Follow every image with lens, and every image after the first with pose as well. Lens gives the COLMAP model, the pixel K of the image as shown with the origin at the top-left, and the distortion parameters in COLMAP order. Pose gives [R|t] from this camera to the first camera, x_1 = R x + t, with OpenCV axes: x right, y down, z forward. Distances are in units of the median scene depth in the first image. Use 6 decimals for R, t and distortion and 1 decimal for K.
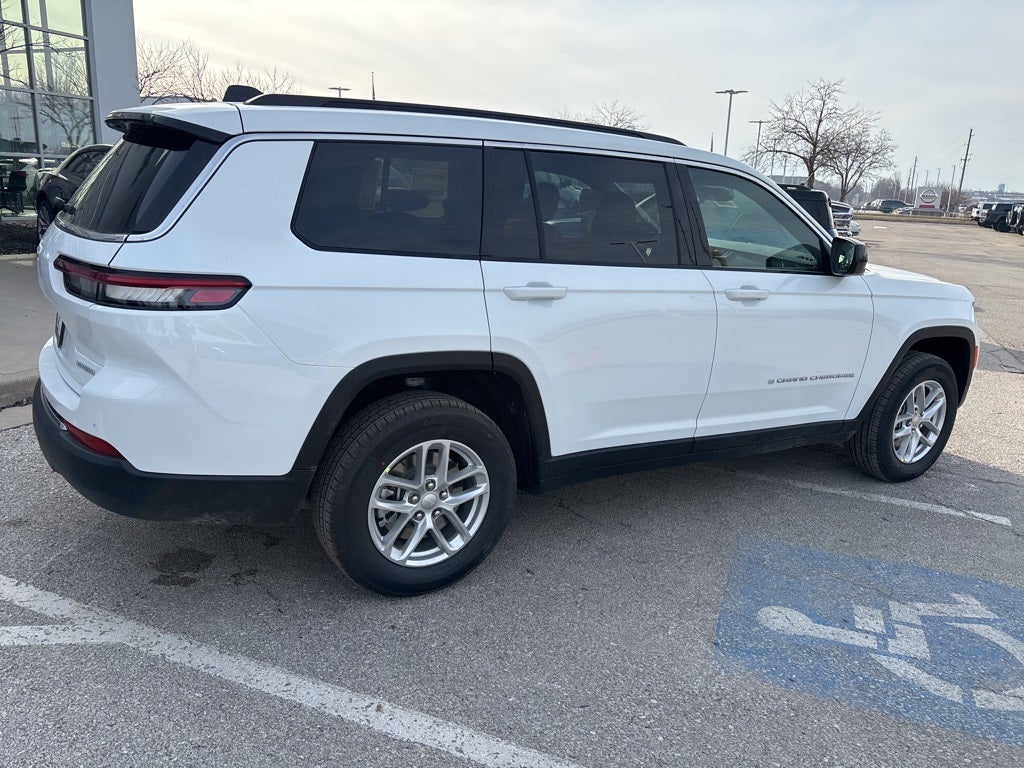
lens RADIAL K [[775.0, 0, 510.5], [0, 775.0, 375.9], [0, 0, 1]] dist [0.057802, -0.069738]
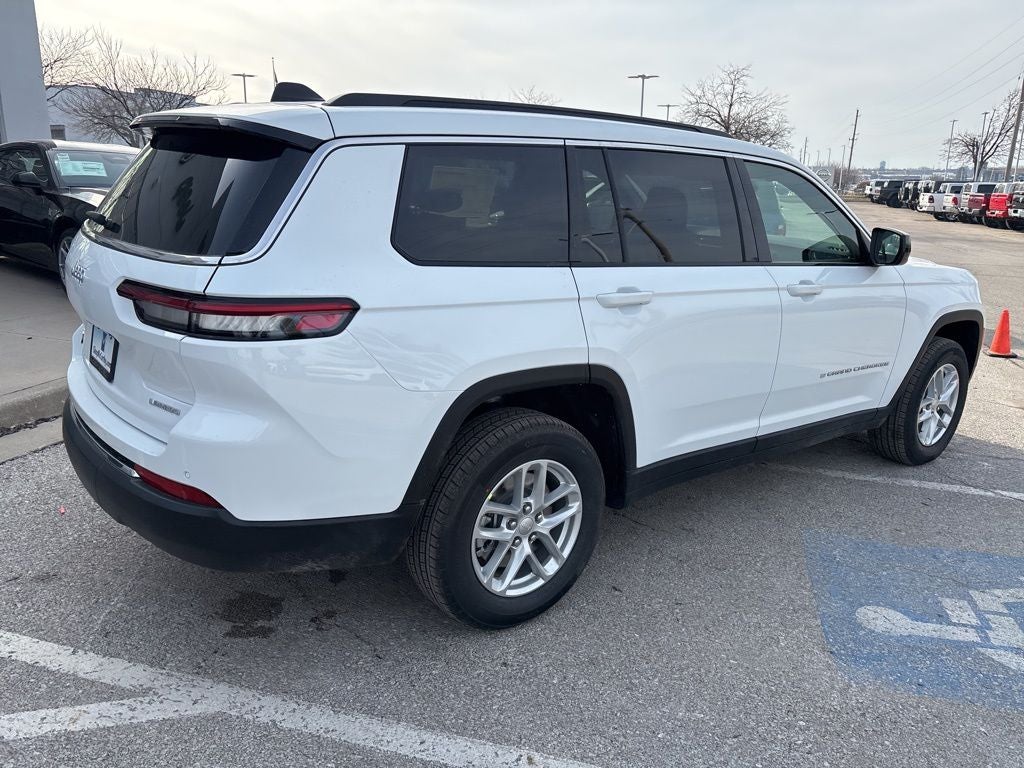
lens RADIAL K [[775.0, 0, 510.5], [0, 775.0, 375.9], [0, 0, 1]] dist [0.057802, -0.069738]
pose [[0.993140, -0.048715, 0.106301, -0.213919], [0.046959, 0.998717, 0.018965, -0.038183], [-0.107089, -0.013844, 0.994153, 0.070928]]
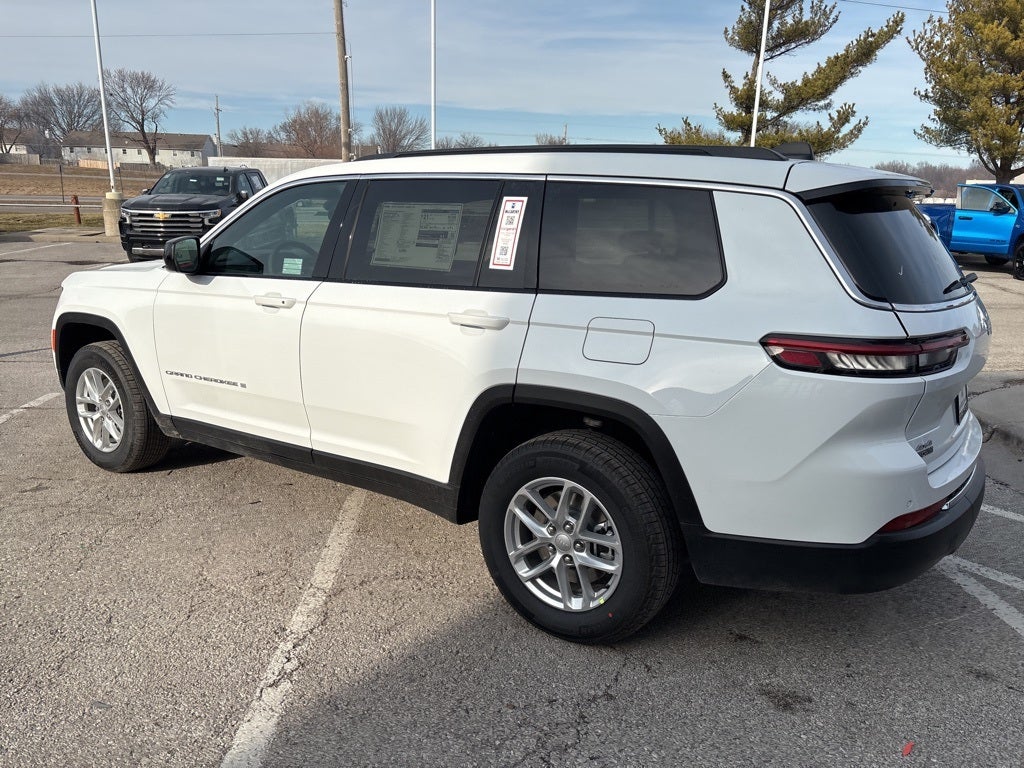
lens RADIAL K [[775.7, 0, 509.4], [0, 775.7, 382.7], [0, 0, 1]] dist [0.057532, -0.066742]
pose [[-0.411797, -0.273386, 0.869300, -1.201808], [0.178420, 0.911287, 0.371110, -0.558505], [-0.893638, 0.307922, -0.326487, 1.842217]]
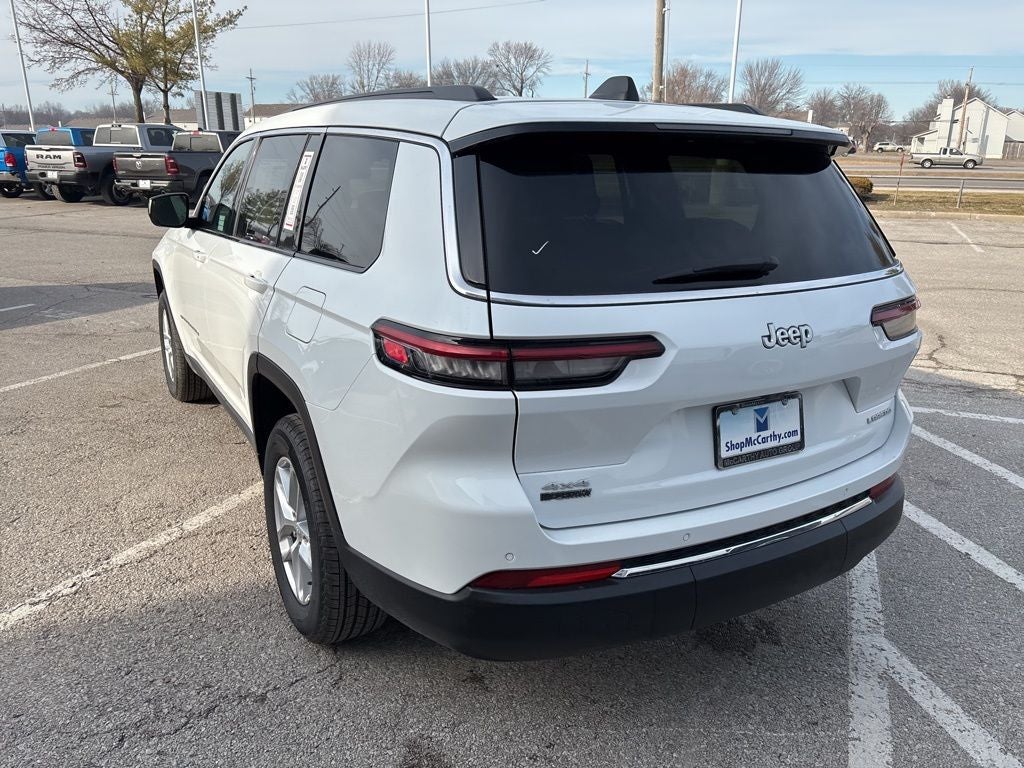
lens RADIAL K [[773.9, 0, 512.0], [0, 773.9, 384.0], [0, 0, 1]] dist [0.061631, -0.079536]
pose [[0.023227, -0.338733, 0.940596, -1.226783], [0.235668, 0.916190, 0.324124, -0.389837], [-0.971556, 0.214140, 0.101109, 1.150992]]
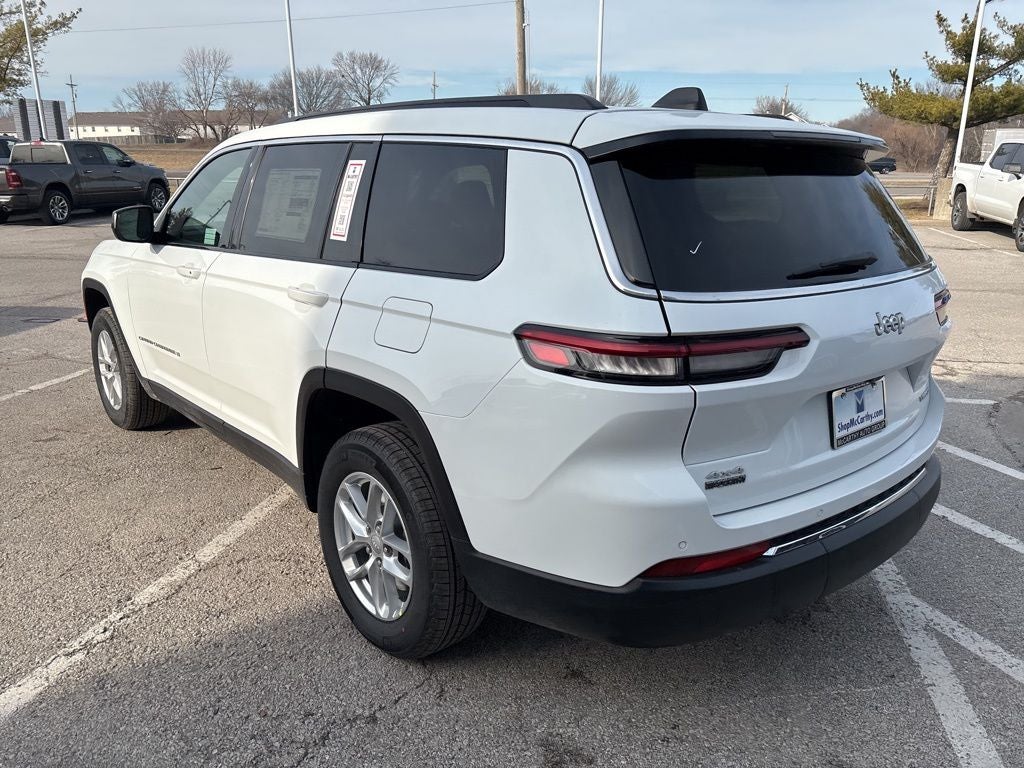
lens RADIAL K [[774.9, 0, 510.1], [0, 774.9, 388.9], [0, 0, 1]] dist [0.040201, -0.044629]
pose [[-0.161919, -0.328075, 0.930671, -1.227683], [0.225983, 0.905725, 0.358599, -0.444300], [-0.960580, 0.268380, -0.072515, 1.391171]]
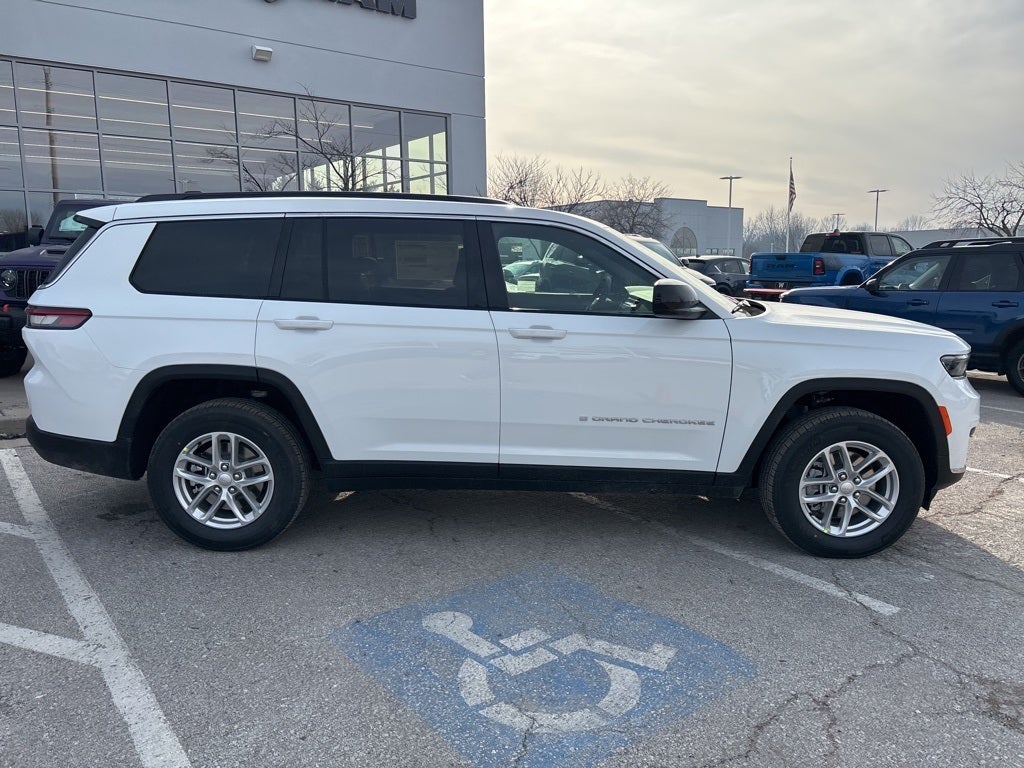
lens RADIAL K [[775.0, 0, 510.5], [0, 775.0, 375.9], [0, 0, 1]] dist [0.057802, -0.069738]
pose [[0.856910, 0.025532, -0.514833, 0.998433], [-0.081031, 0.993027, -0.085623, 0.059916], [0.509057, 0.115089, 0.853004, 0.085511]]
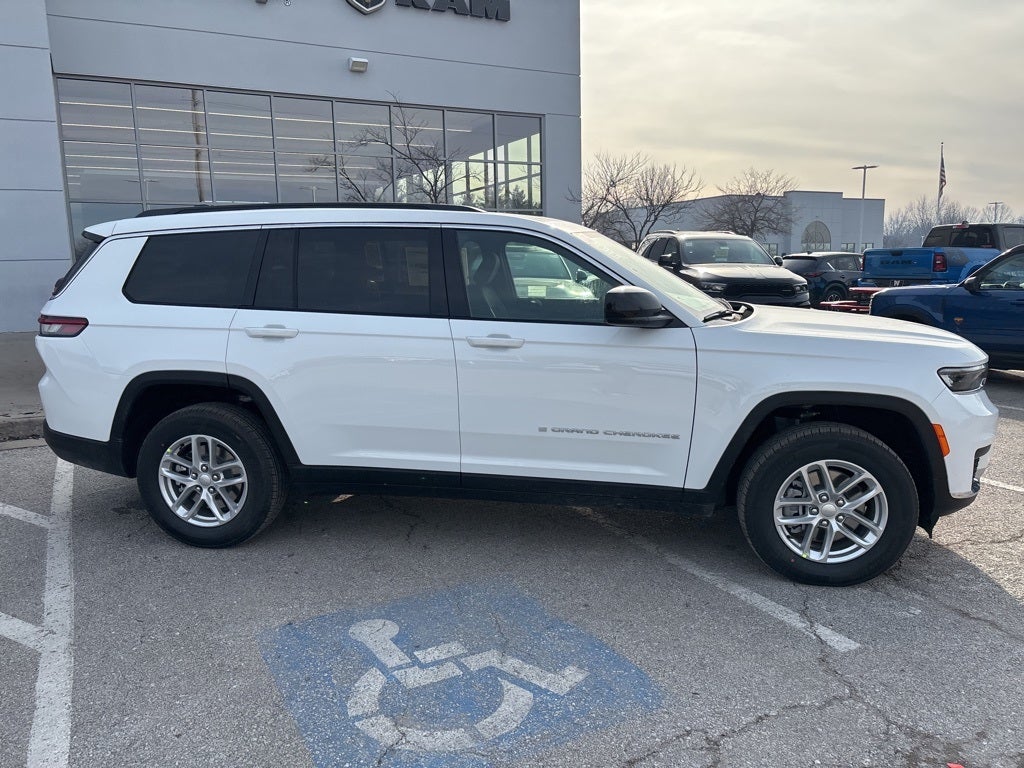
lens RADIAL K [[775.7, 0, 509.4], [0, 775.7, 382.7], [0, 0, 1]] dist [0.057532, -0.066742]
pose [[0.761209, 0.039478, -0.647304, 1.218388], [-0.103556, 0.992737, -0.061234, 0.016698], [0.640185, 0.113644, 0.759768, 0.258848]]
